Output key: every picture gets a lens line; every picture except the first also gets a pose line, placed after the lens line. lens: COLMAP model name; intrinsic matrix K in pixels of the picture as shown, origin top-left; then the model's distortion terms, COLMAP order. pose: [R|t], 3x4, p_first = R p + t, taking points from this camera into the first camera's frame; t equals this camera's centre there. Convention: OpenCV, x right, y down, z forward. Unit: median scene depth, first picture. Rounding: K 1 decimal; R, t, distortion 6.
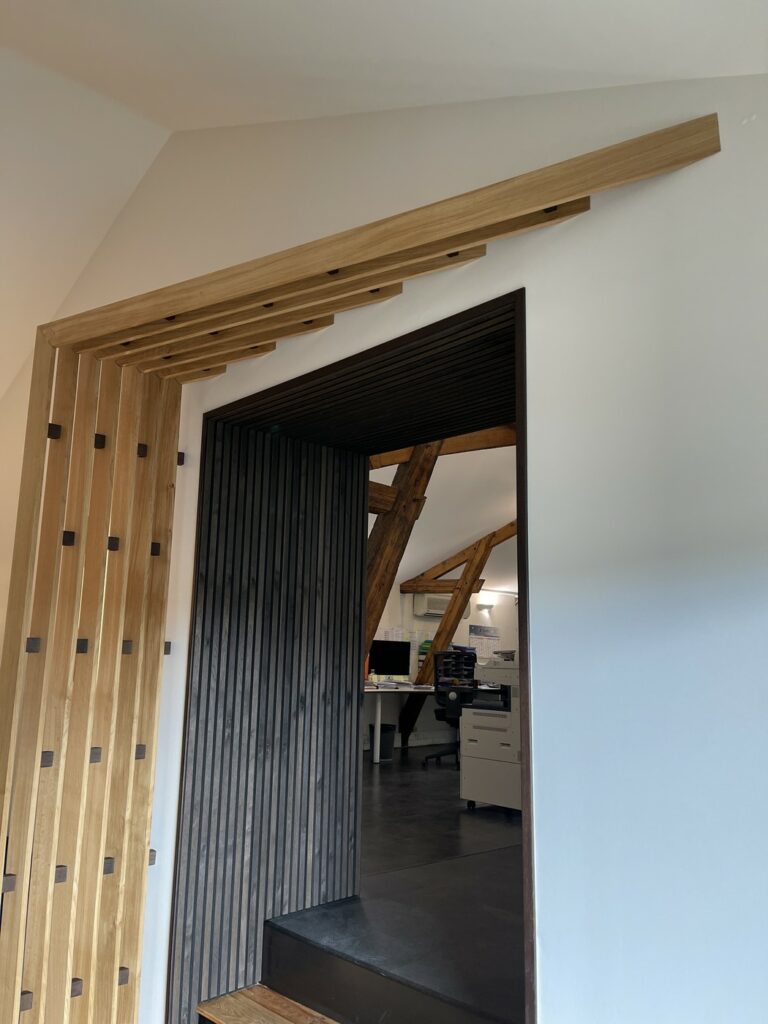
lens RADIAL K [[777.7, 0, 385.5], [0, 777.7, 517.1], [0, 0, 1]] dist [0.061604, -0.087717]
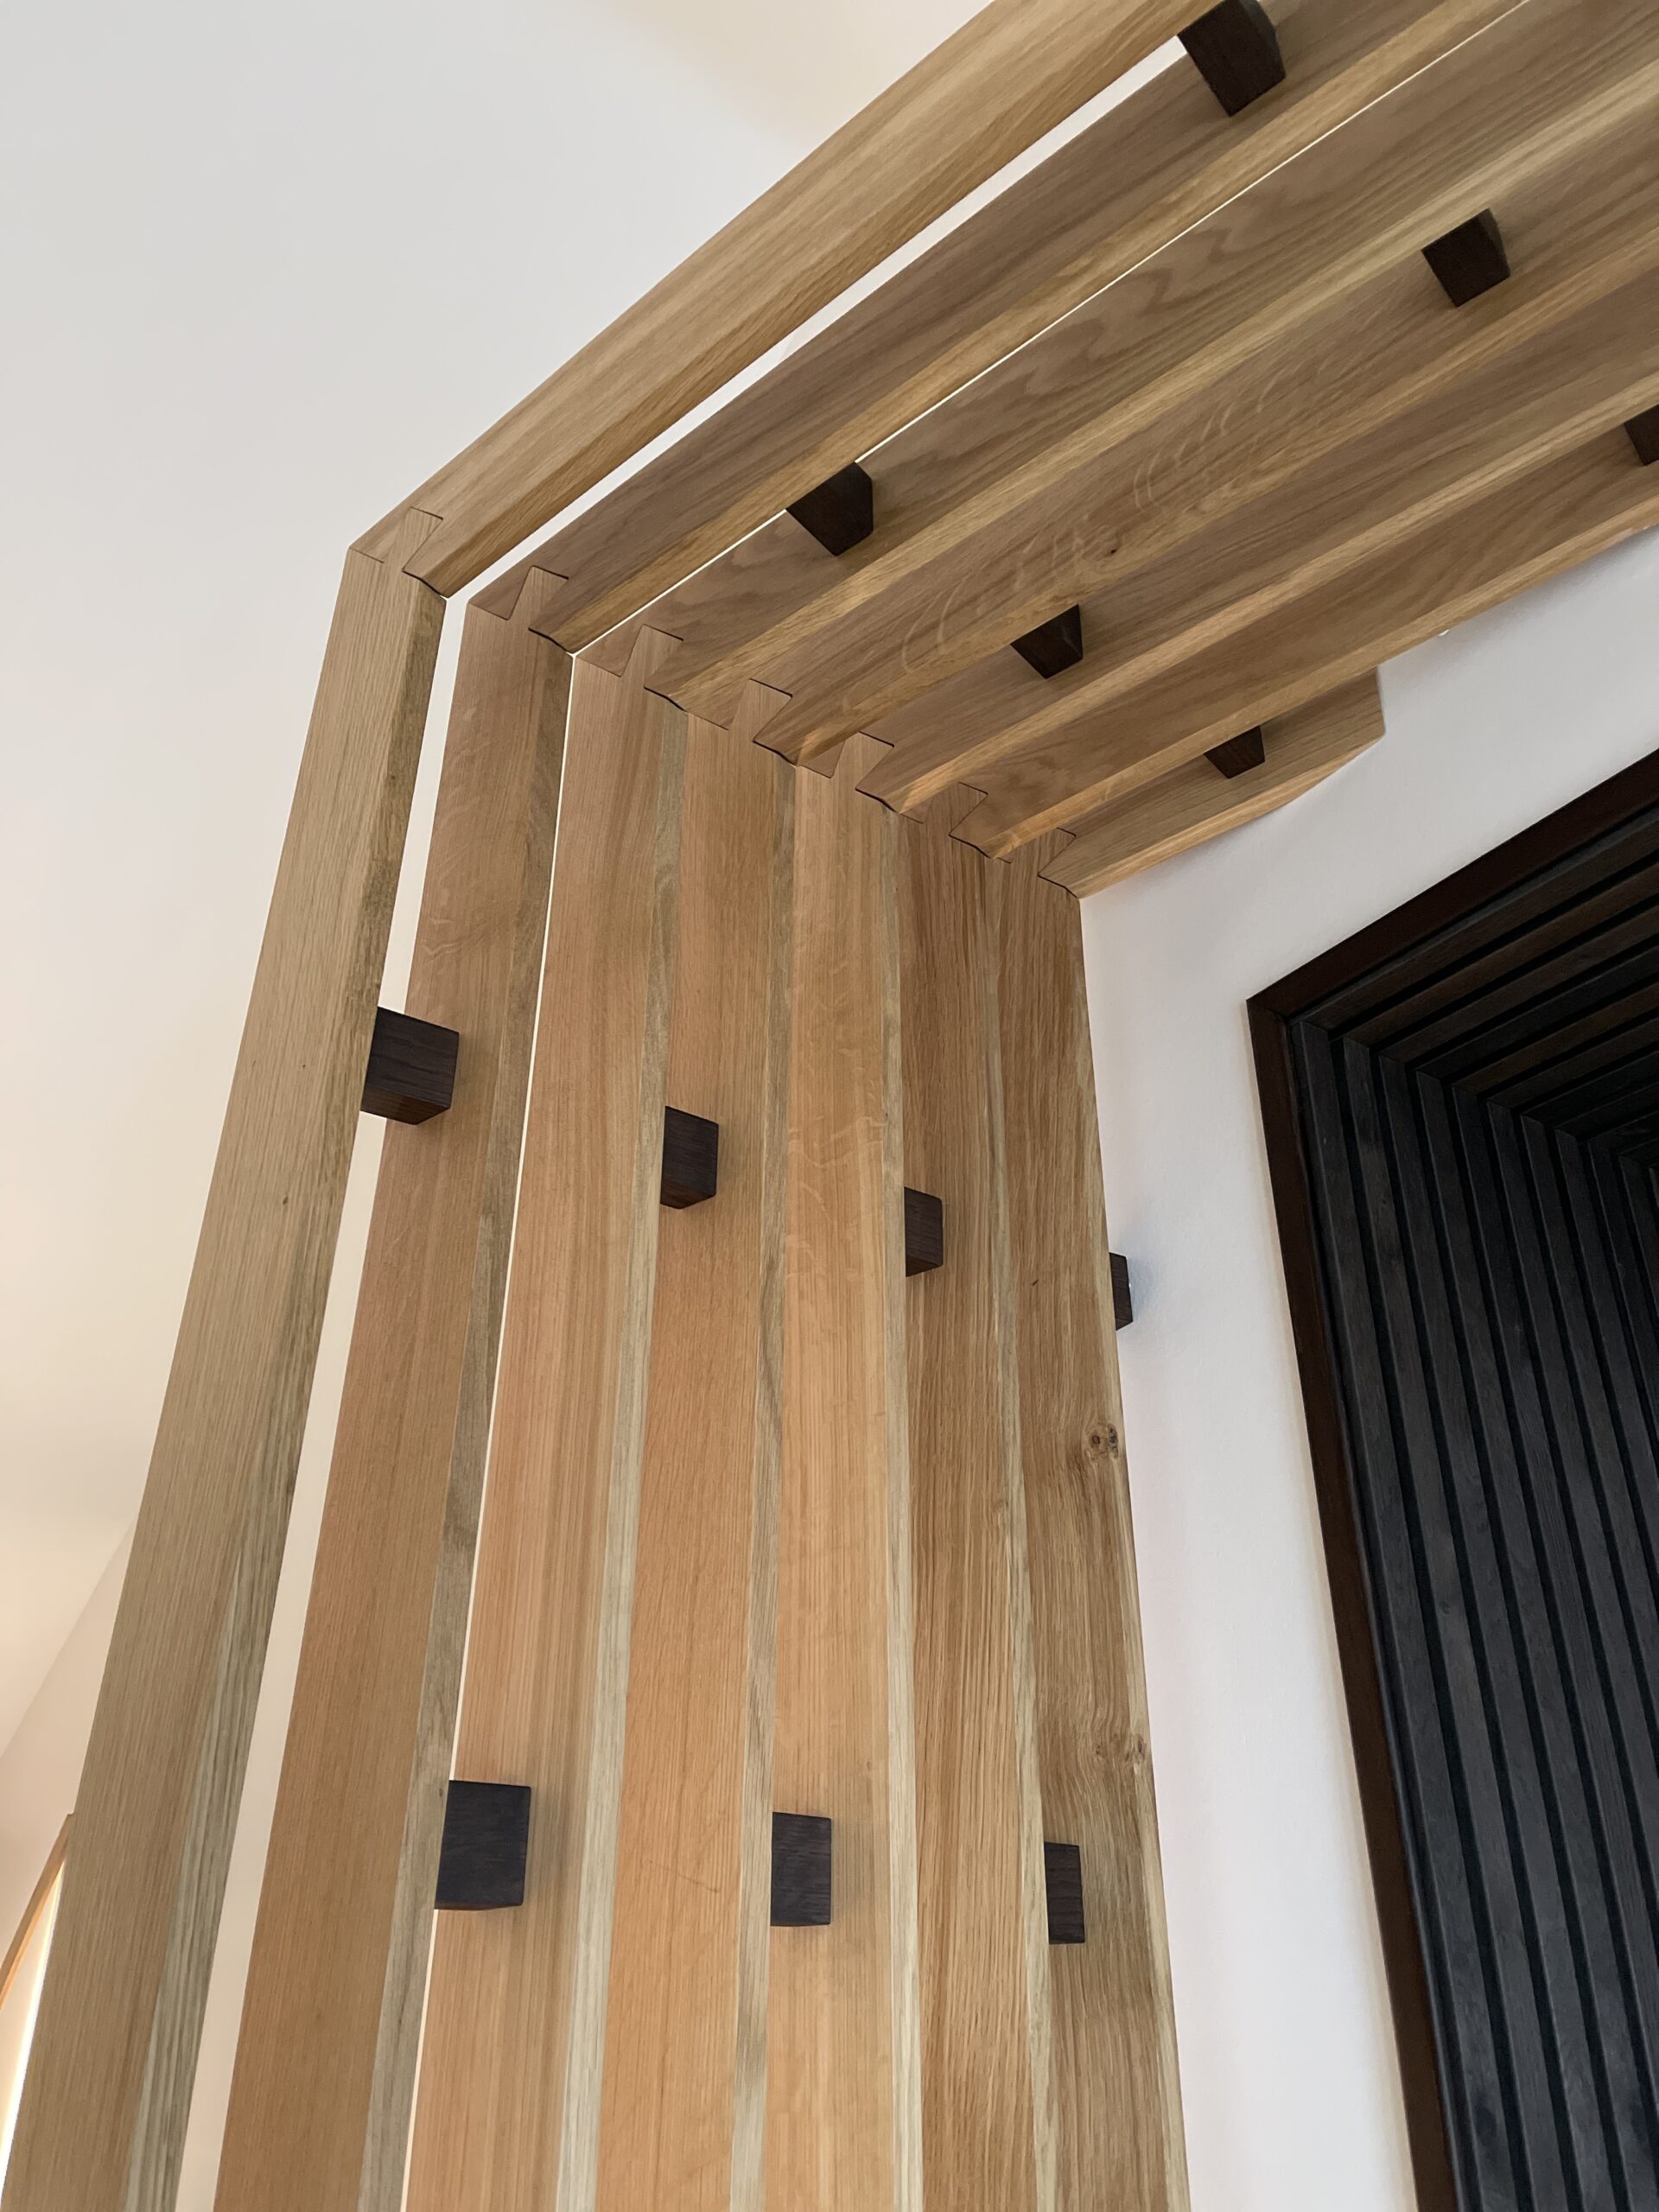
lens RADIAL K [[1714.3, 0, 829.5], [0, 1714.3, 1106.0], [0, 0, 1]] dist [0.068683, -0.095624]
pose [[0.975430, -0.122366, -0.183201, -0.269808], [0.052053, 0.936027, -0.348056, 0.015031], [0.214072, 0.329968, 0.919399, 0.679193]]
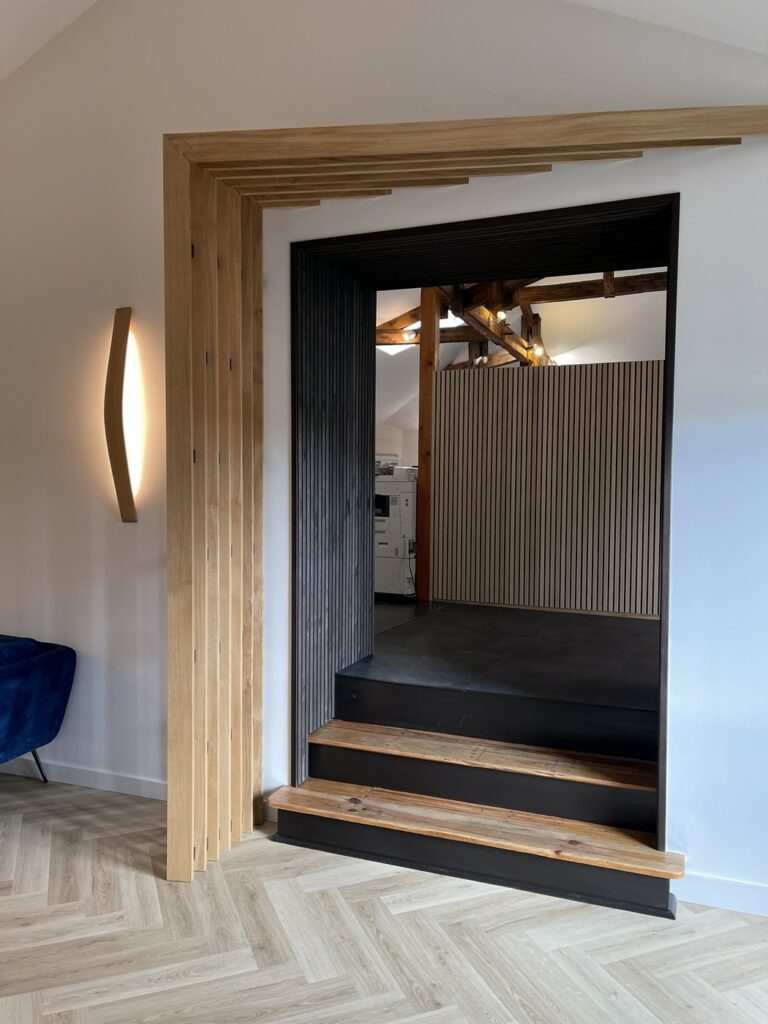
lens RADIAL K [[770.7, 0, 382.3], [0, 770.7, 523.4], [0, 0, 1]] dist [0.019417, 0.000110]
pose [[0.914778, -0.032236, 0.402670, -0.585955], [-0.062951, 0.973257, 0.220924, -0.000923], [-0.399023, -0.227445, 0.888285, -0.079080]]
